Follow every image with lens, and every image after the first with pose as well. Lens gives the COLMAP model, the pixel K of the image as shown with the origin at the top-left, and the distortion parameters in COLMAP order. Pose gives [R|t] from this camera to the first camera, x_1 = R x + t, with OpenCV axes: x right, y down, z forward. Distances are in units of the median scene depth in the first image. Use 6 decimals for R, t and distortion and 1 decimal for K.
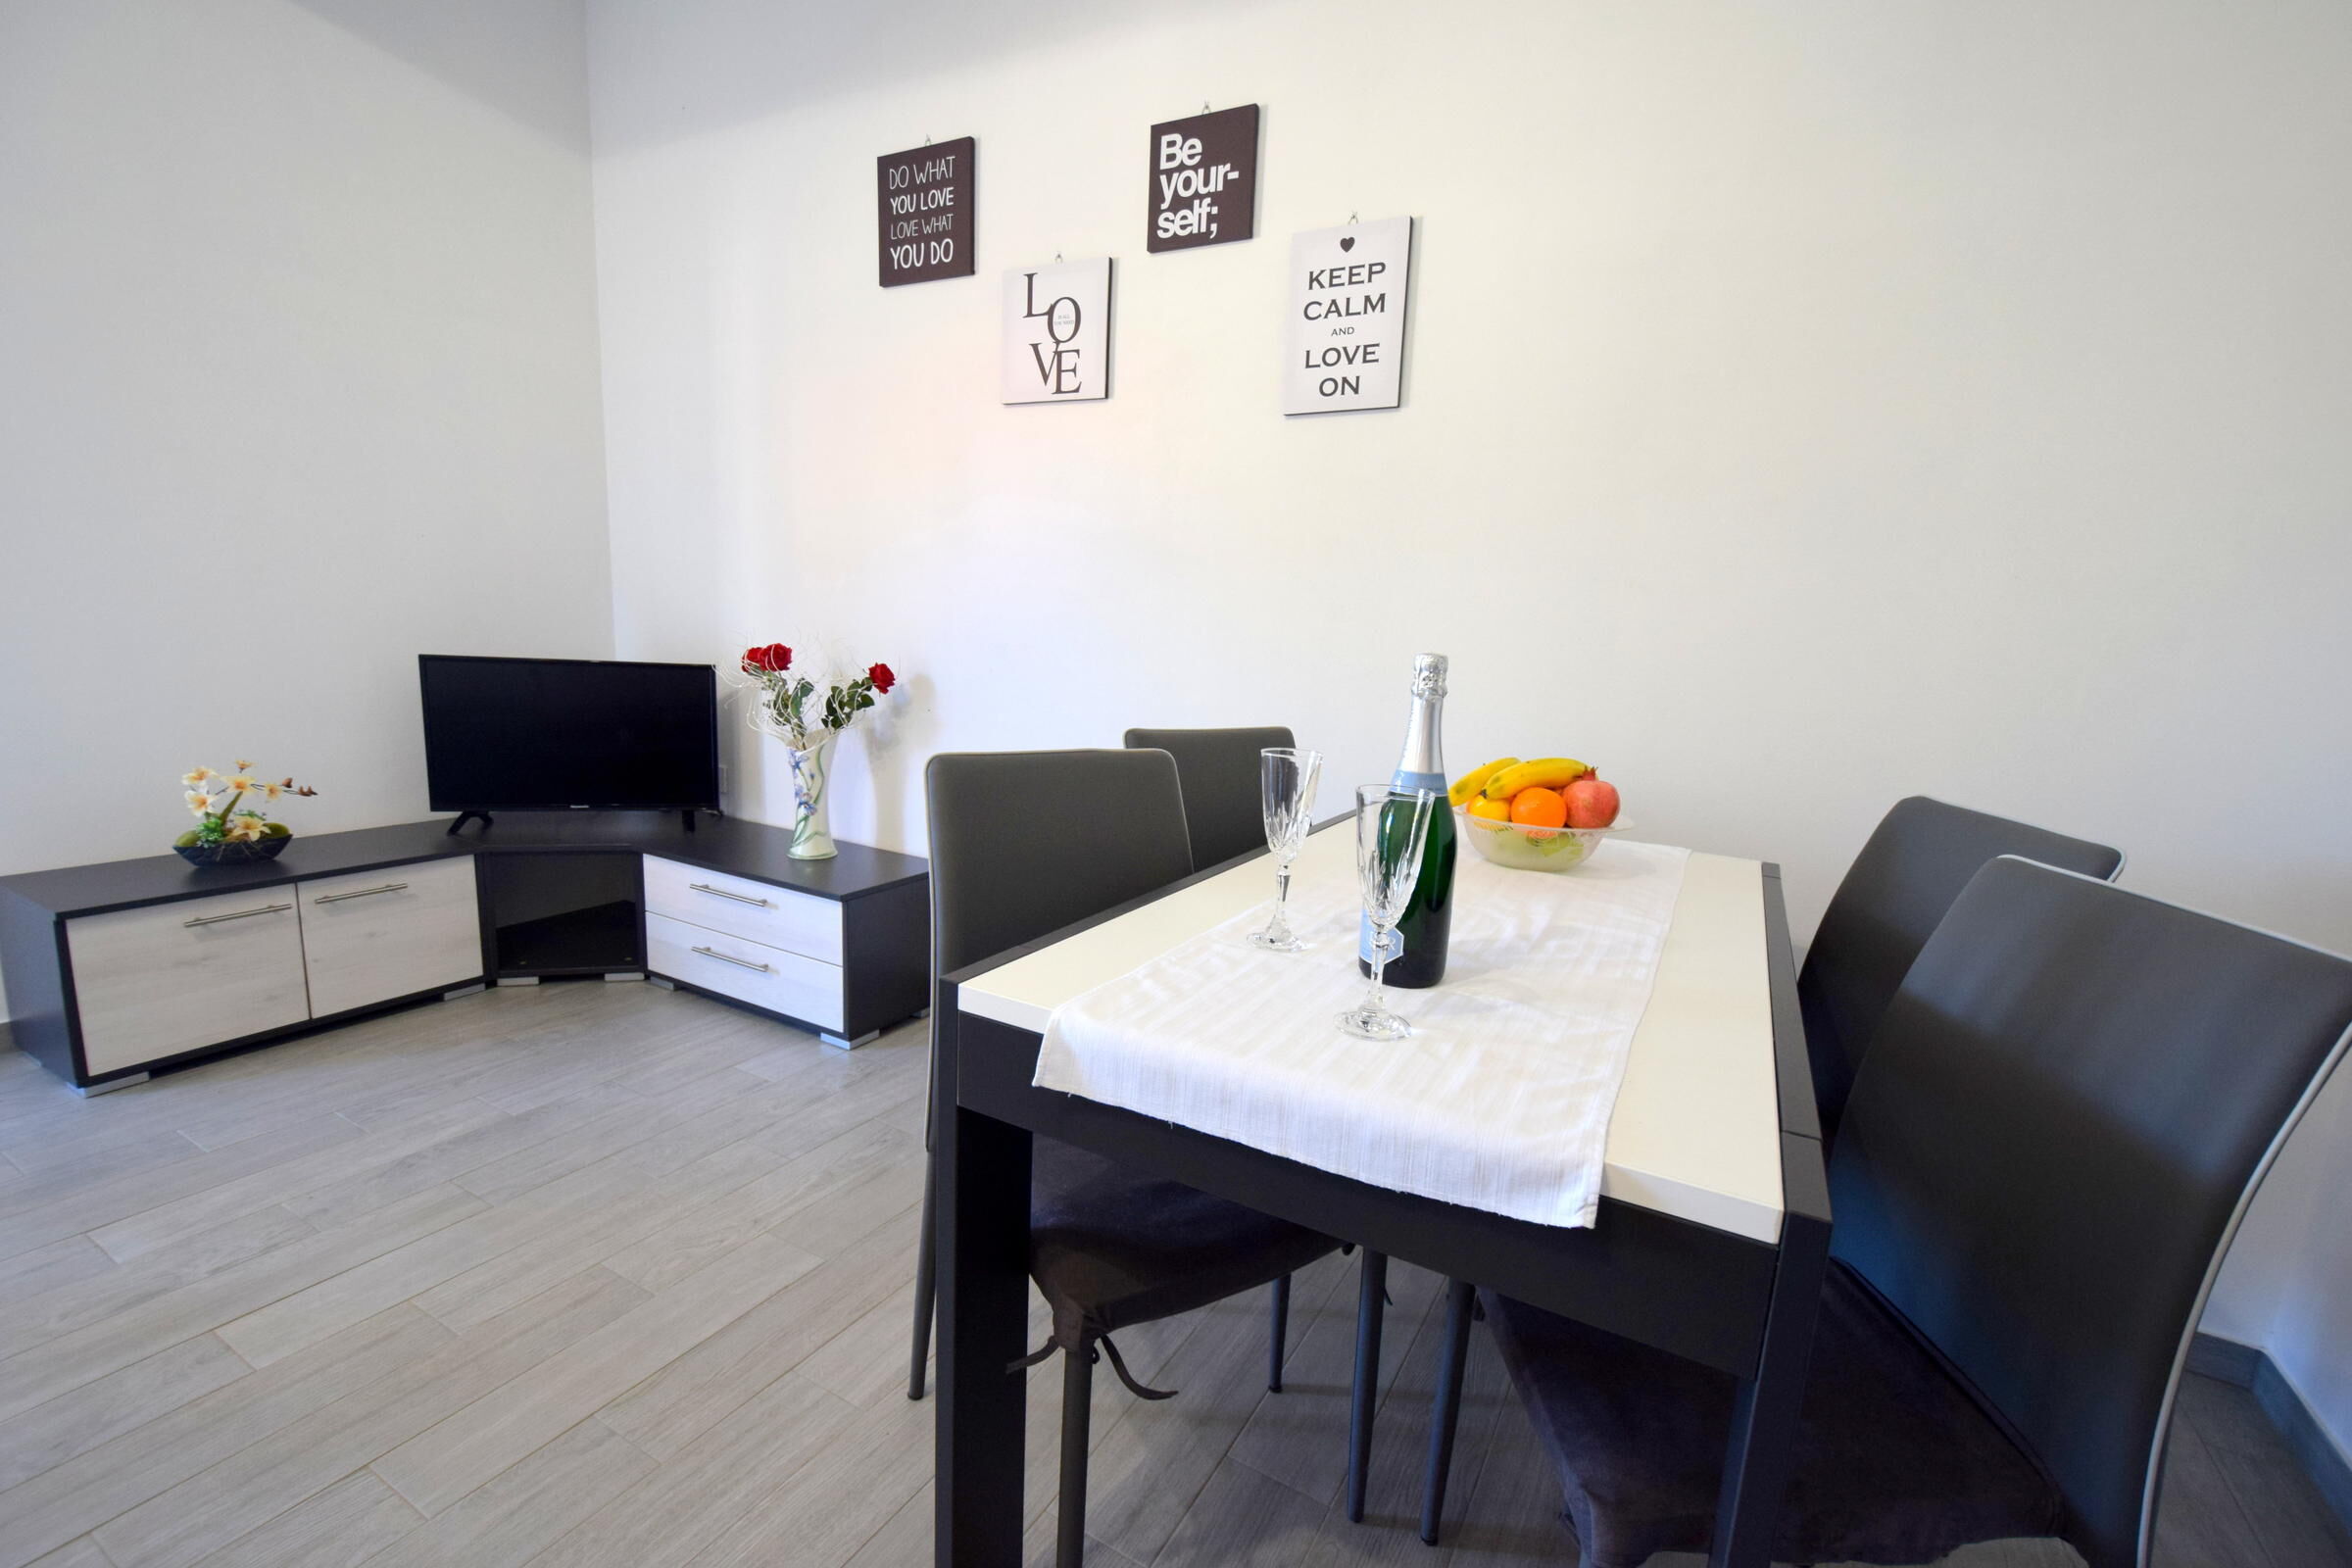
lens RADIAL K [[1020.4, 0, 1190.6], [0, 1020.4, 808.1], [0, 0, 1]] dist [-0.001062, -0.001400]
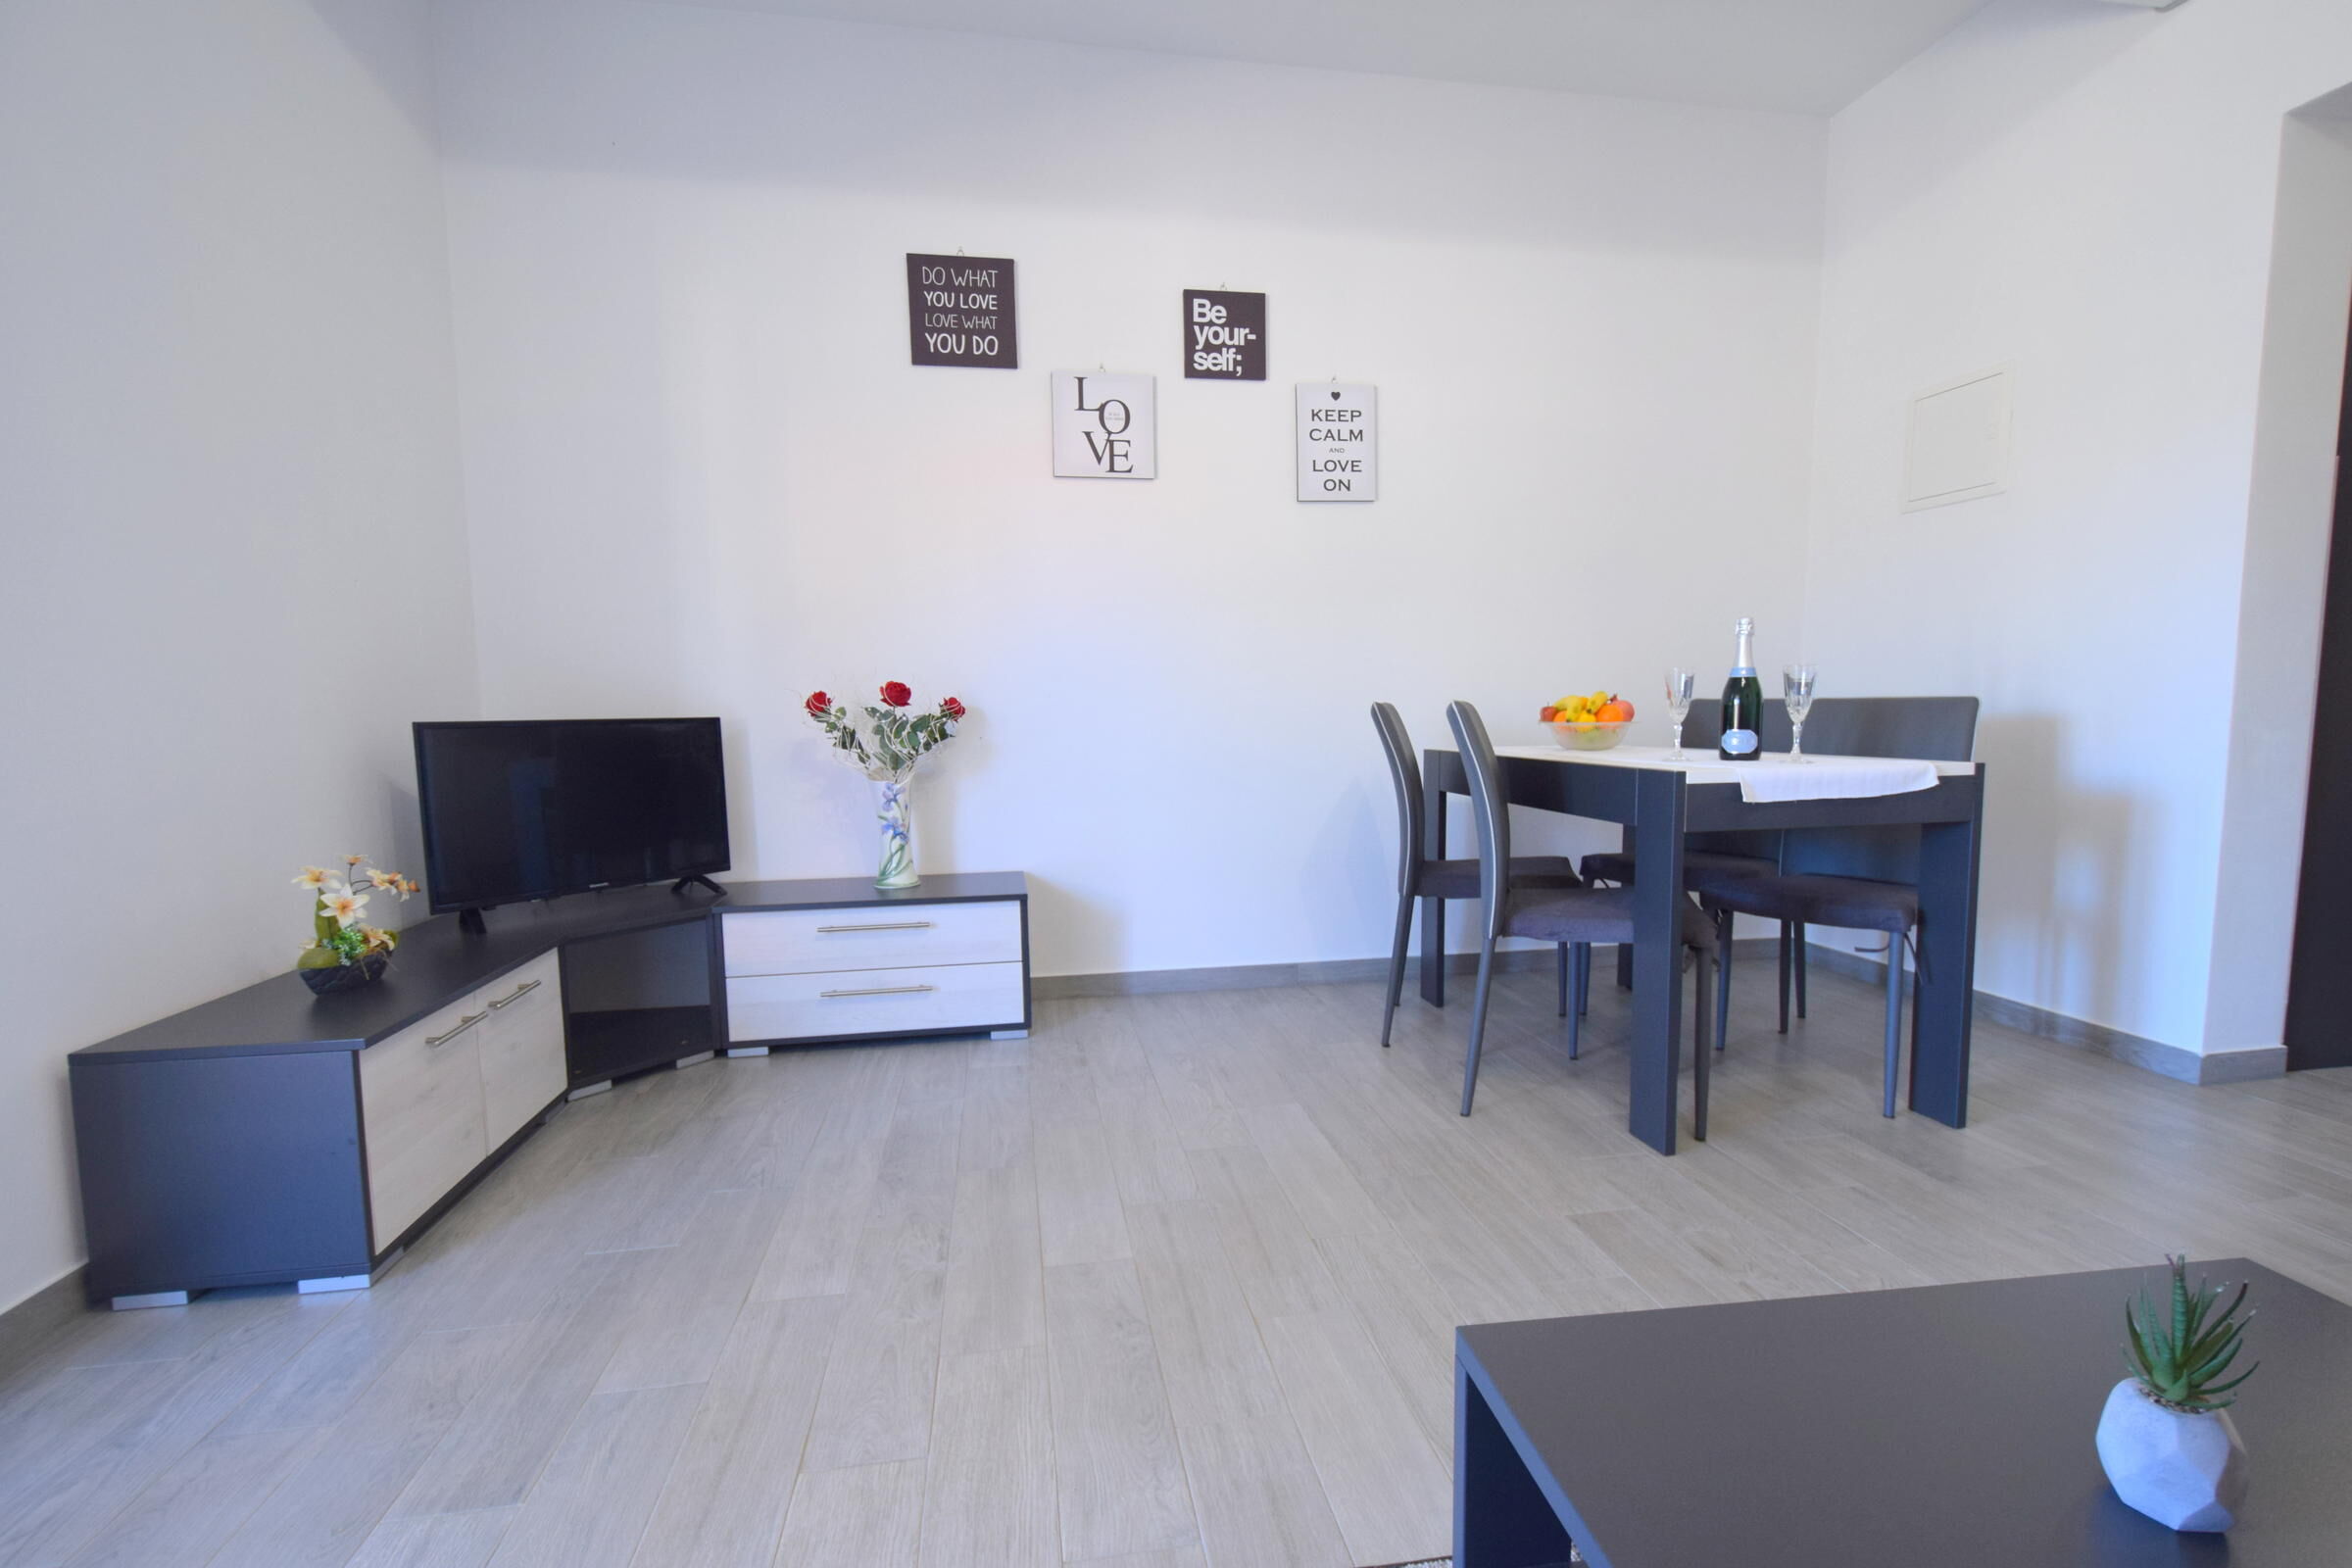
lens RADIAL K [[1046.9, 0, 1185.9], [0, 1046.9, 810.4], [0, 0, 1]] dist [-0.003935, -0.001491]
pose [[0.776105, -0.125648, 0.617960, -0.931770], [0.170562, 0.985249, -0.013883, 0.042060], [-0.607100, 0.116175, 0.786087, -0.029541]]
